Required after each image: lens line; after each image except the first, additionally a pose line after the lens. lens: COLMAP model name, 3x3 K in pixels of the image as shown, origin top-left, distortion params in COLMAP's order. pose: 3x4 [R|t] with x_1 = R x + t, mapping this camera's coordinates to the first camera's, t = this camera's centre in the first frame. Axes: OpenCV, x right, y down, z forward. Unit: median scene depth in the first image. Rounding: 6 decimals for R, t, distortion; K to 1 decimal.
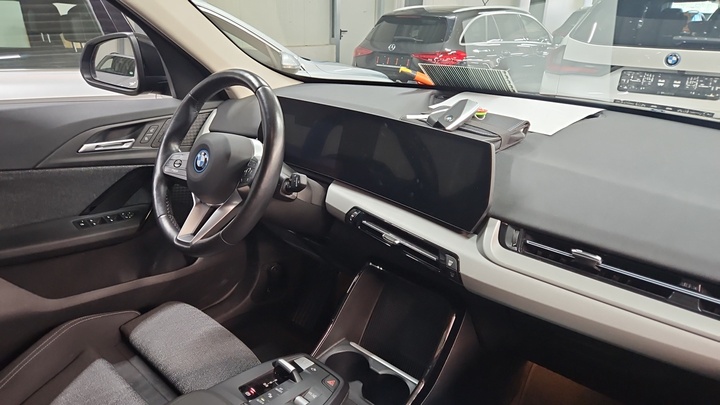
lens RADIAL K [[486.8, 0, 360.0], [0, 486.8, 202.5], [0, 0, 1]] dist [0.000671, -0.003734]
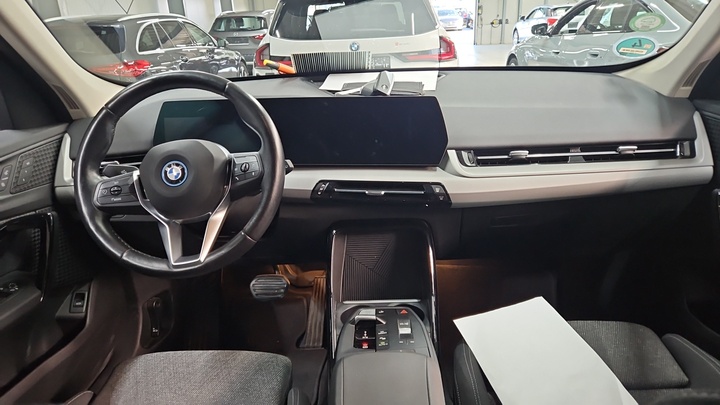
lens RADIAL K [[486.8, 0, 360.0], [0, 486.8, 202.5], [0, 0, 1]] dist [0.000671, -0.003734]
pose [[0.732624, -0.275112, 0.622555, -0.671065], [0.285948, 0.954444, 0.085273, -0.012761], [-0.617653, 0.115545, 0.777916, 0.094937]]
